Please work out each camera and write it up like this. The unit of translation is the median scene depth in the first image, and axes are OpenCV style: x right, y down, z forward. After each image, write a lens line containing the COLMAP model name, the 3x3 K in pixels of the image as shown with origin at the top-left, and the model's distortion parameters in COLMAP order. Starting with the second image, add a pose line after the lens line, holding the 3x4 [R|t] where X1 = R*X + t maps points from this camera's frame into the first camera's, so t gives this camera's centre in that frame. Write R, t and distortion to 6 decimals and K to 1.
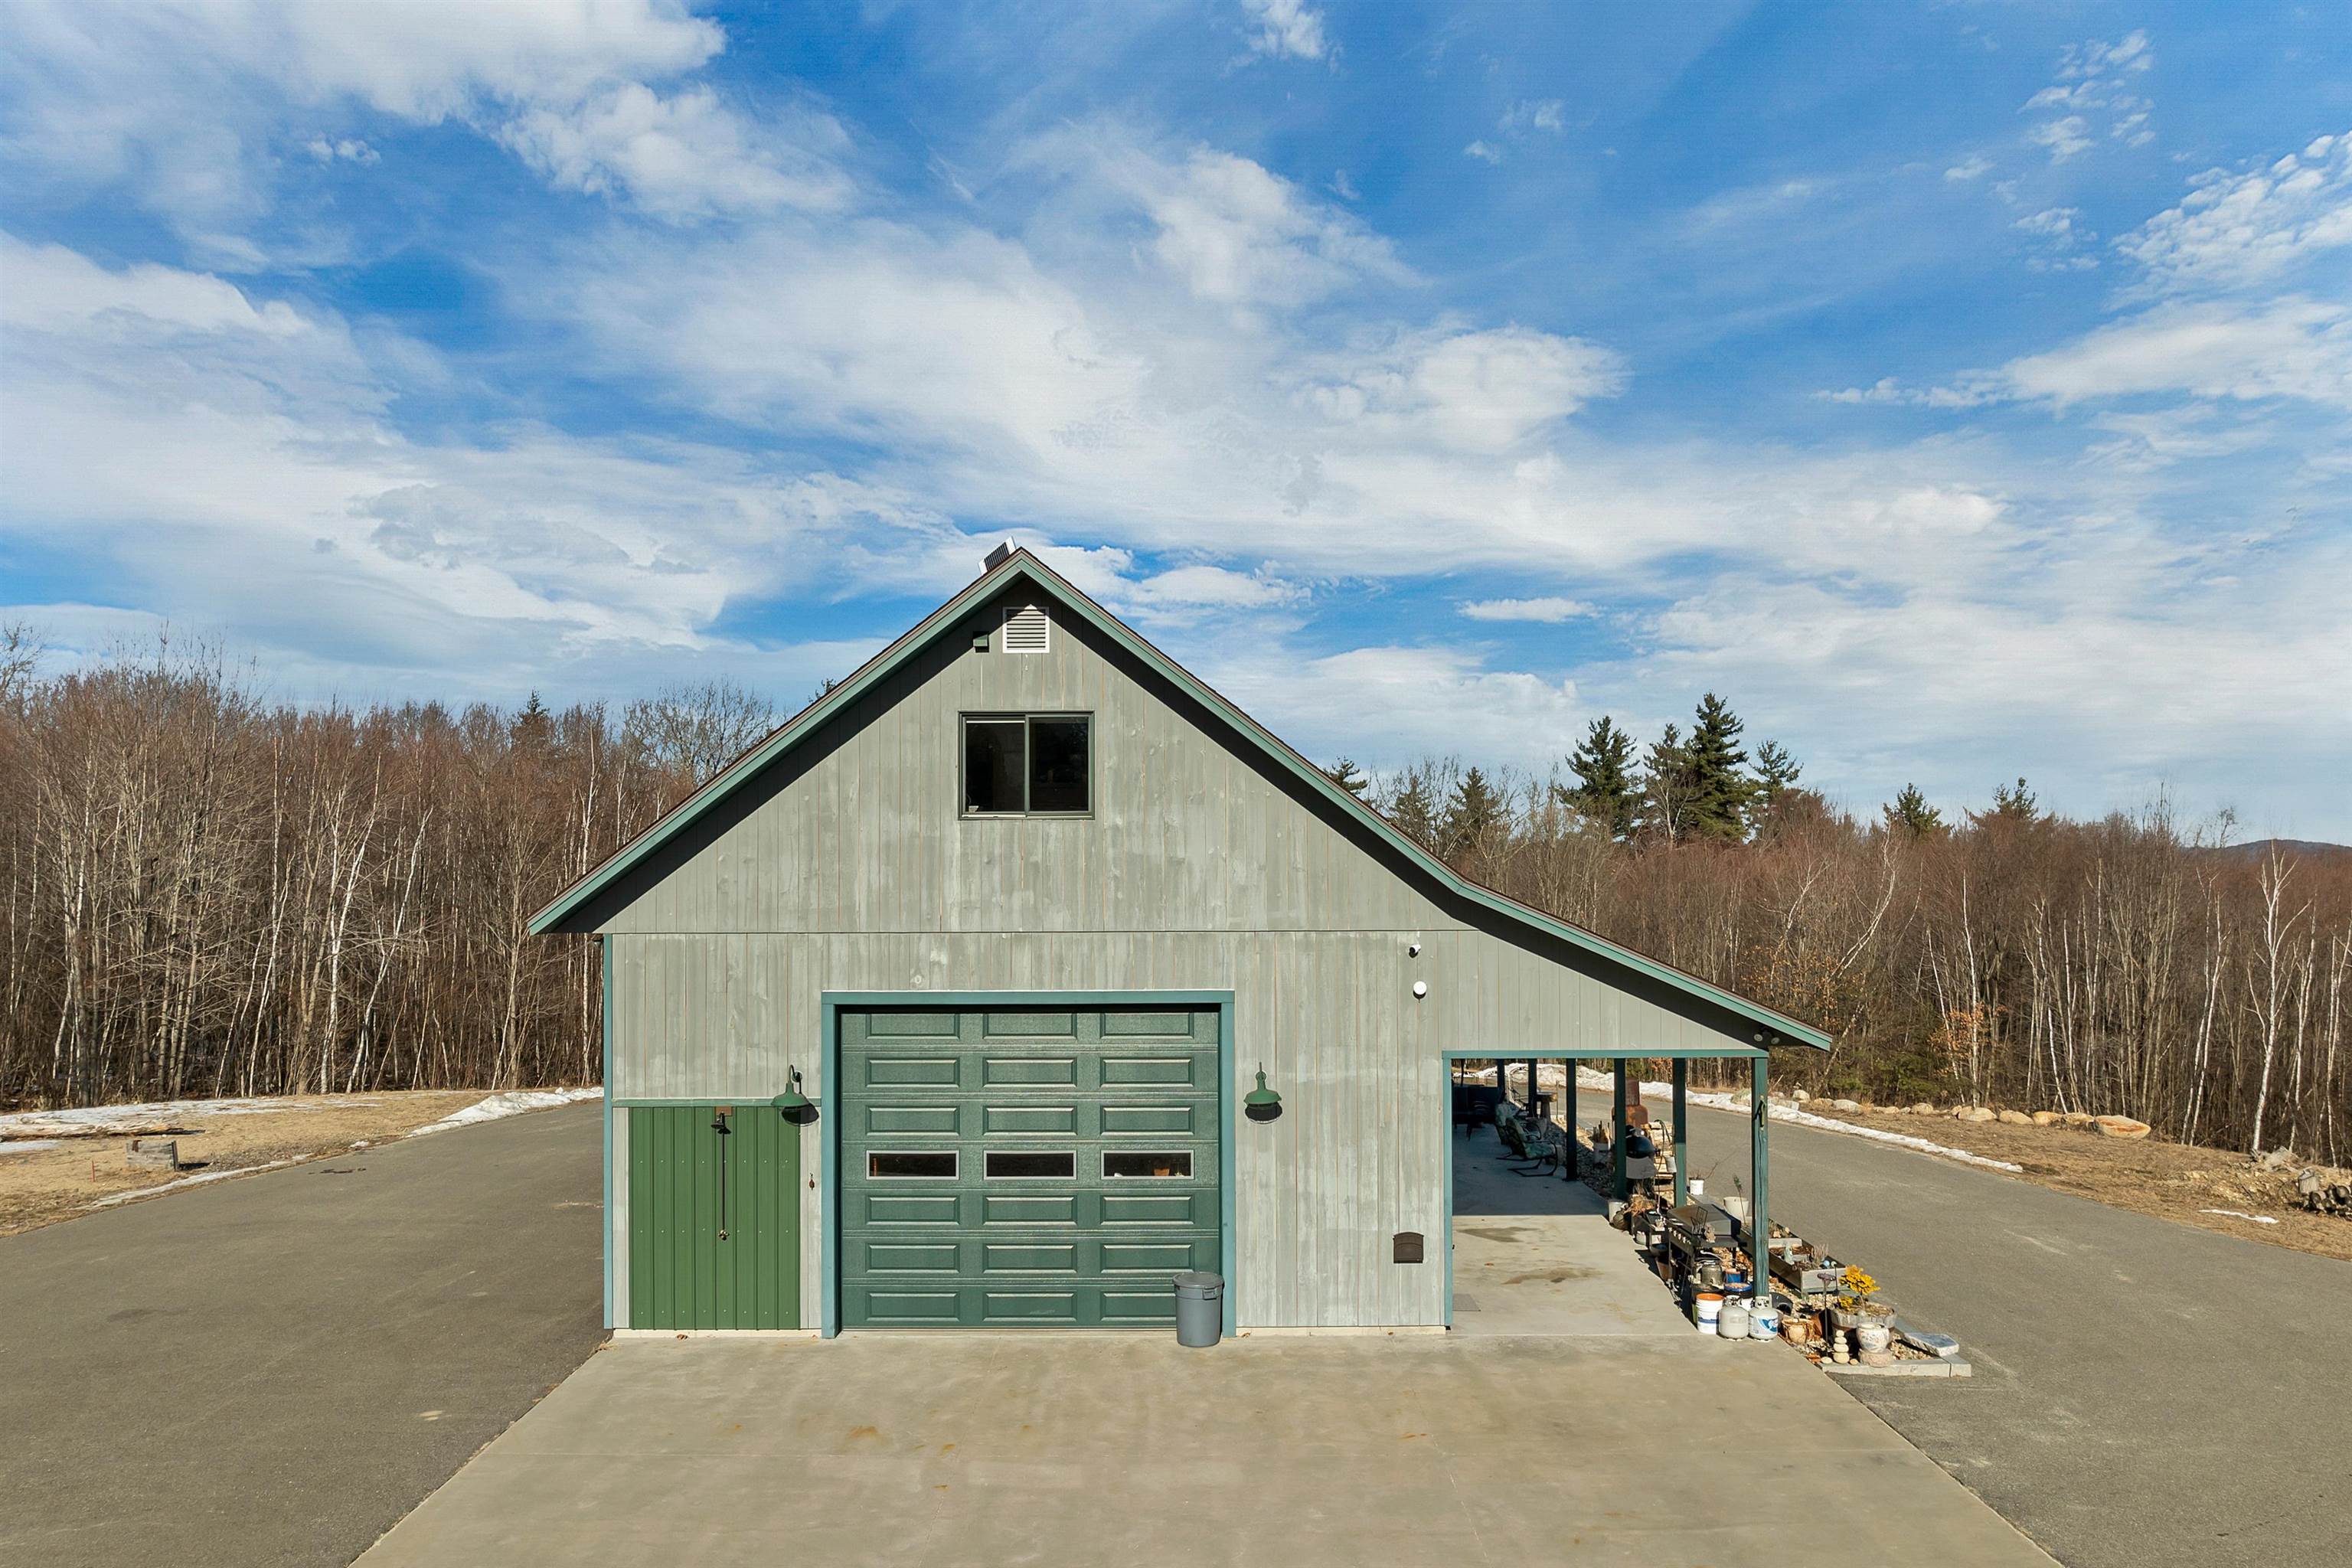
lens RADIAL K [[1672.2, 0, 1167.4], [0, 1672.2, 792.5], [0, 0, 1]] dist [-0.001506, -0.001934]
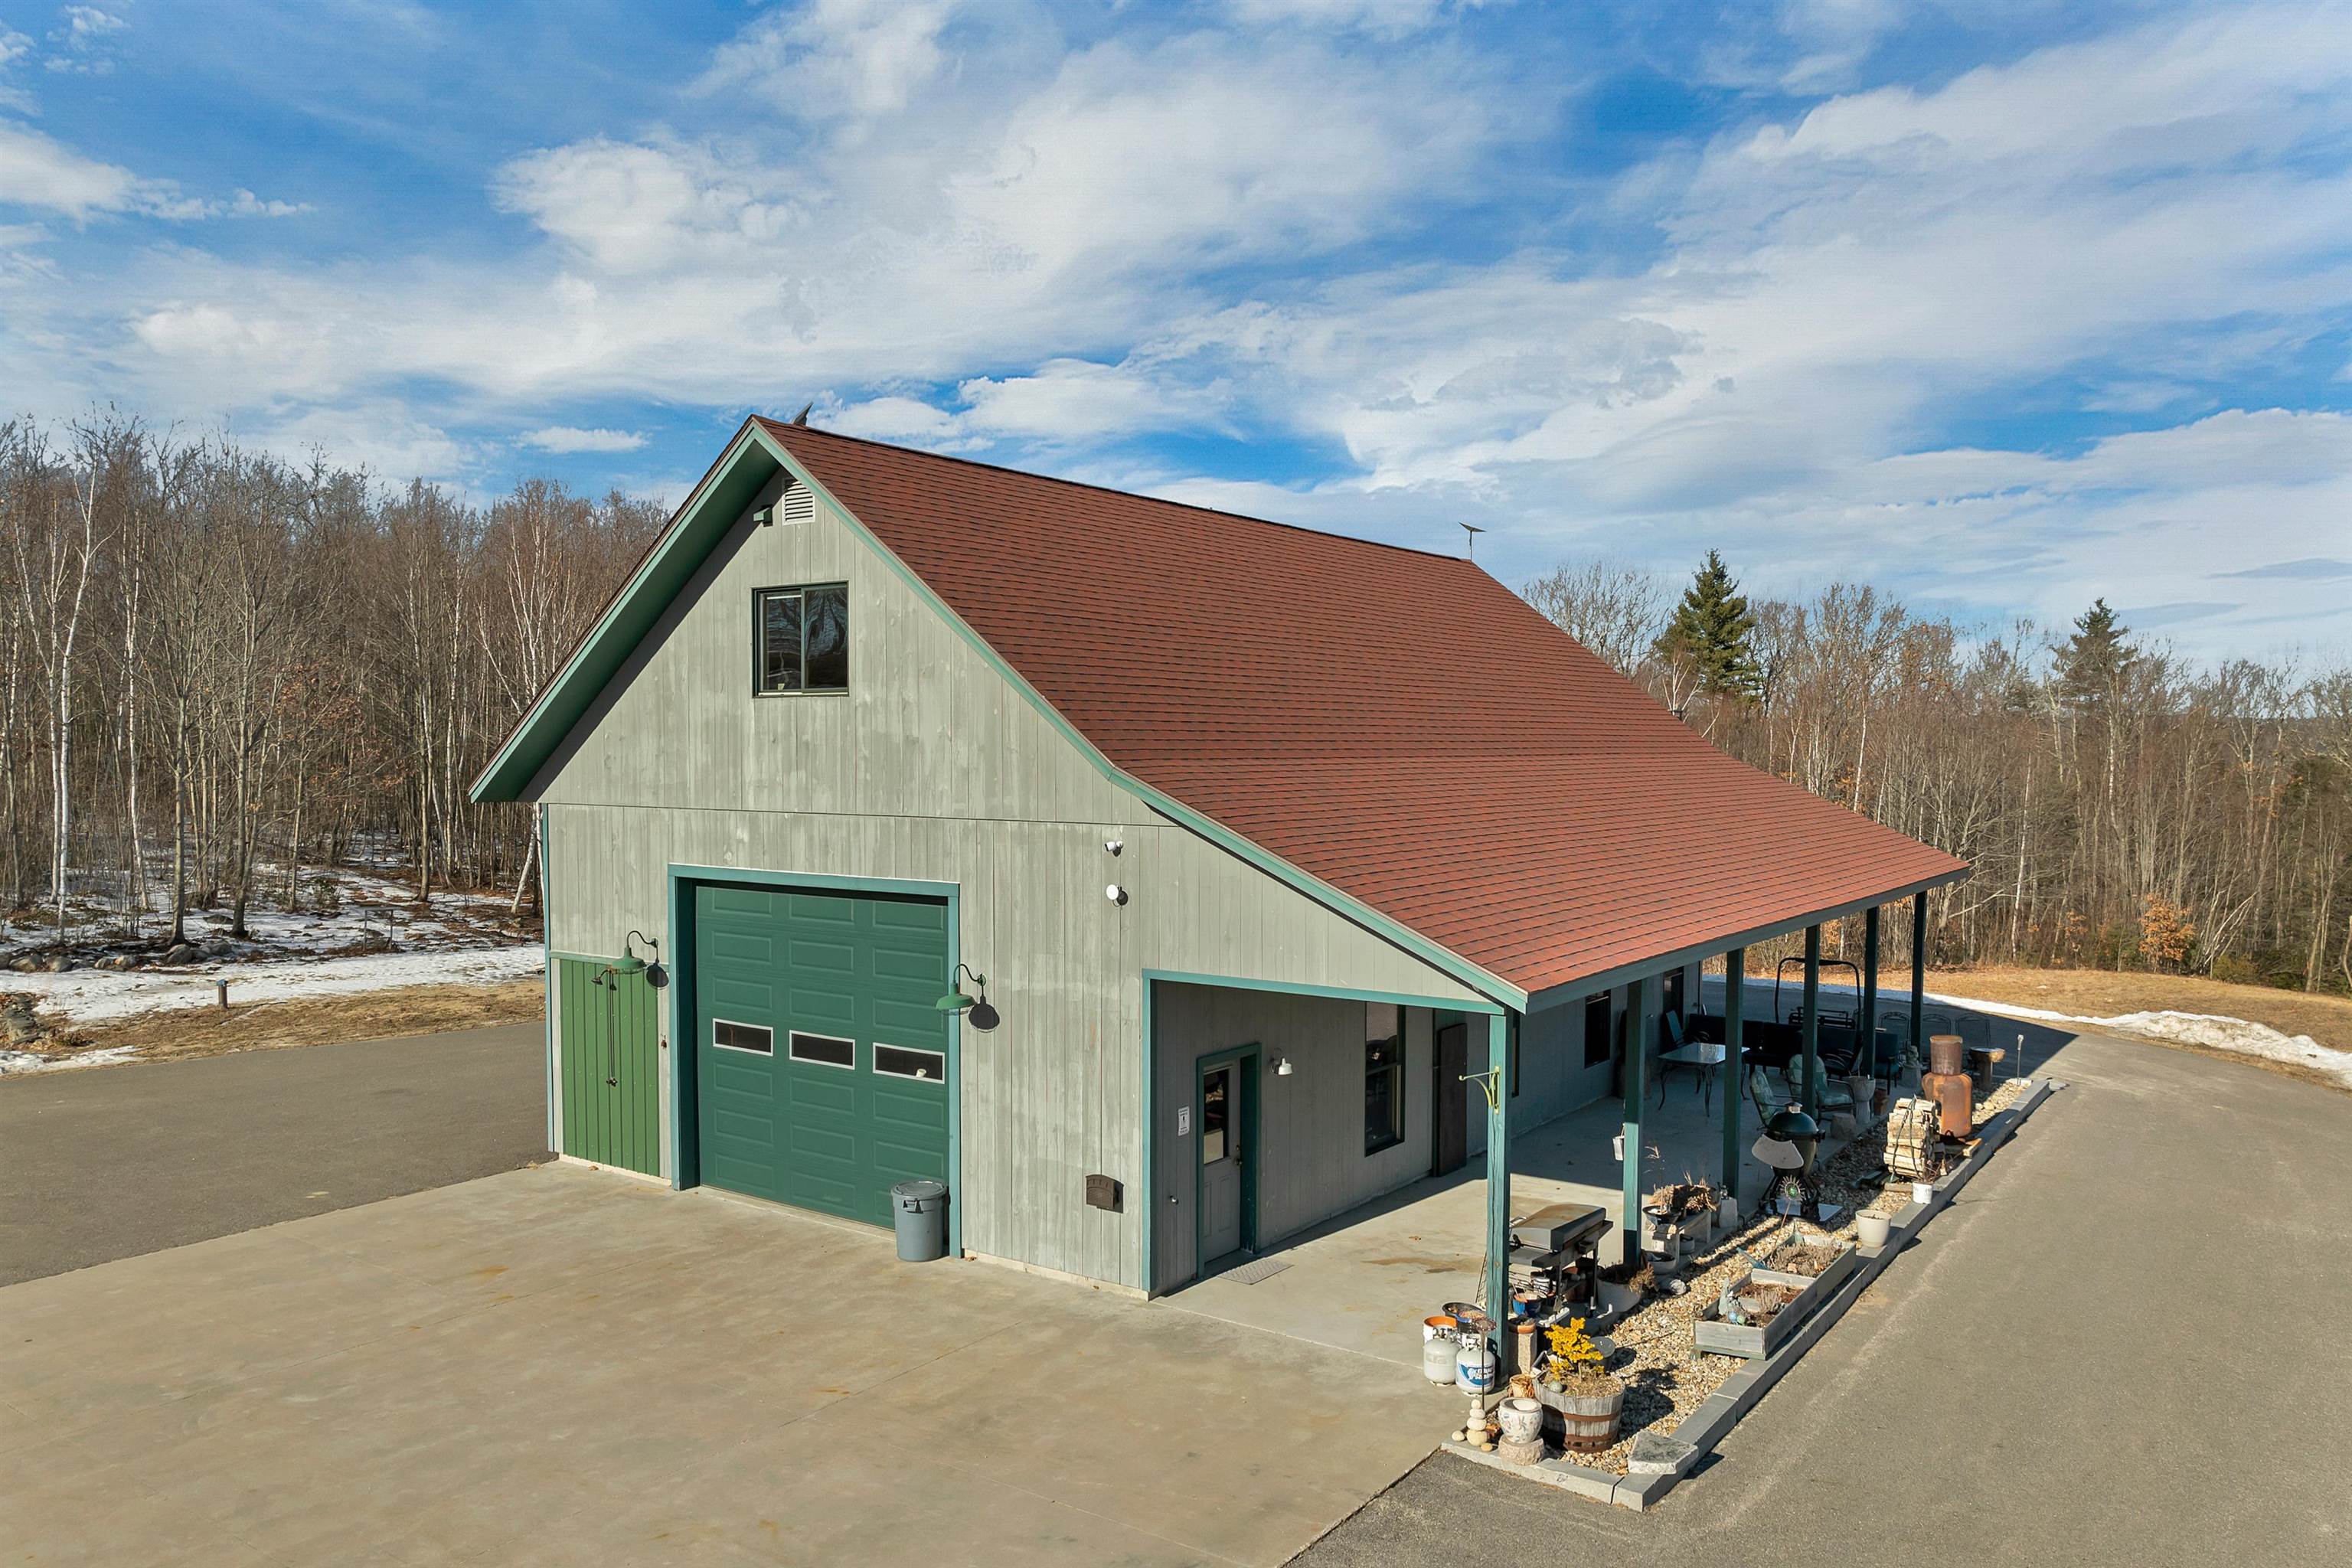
lens RADIAL K [[1672.2, 0, 1167.4], [0, 1672.2, 792.5], [0, 0, 1]] dist [-0.001506, -0.001934]
pose [[0.816059, 0.021916, -0.577553, 0.653812], [0.019754, 0.997639, 0.065769, 0.011864], [0.577631, -0.065081, 0.813699, 0.331817]]
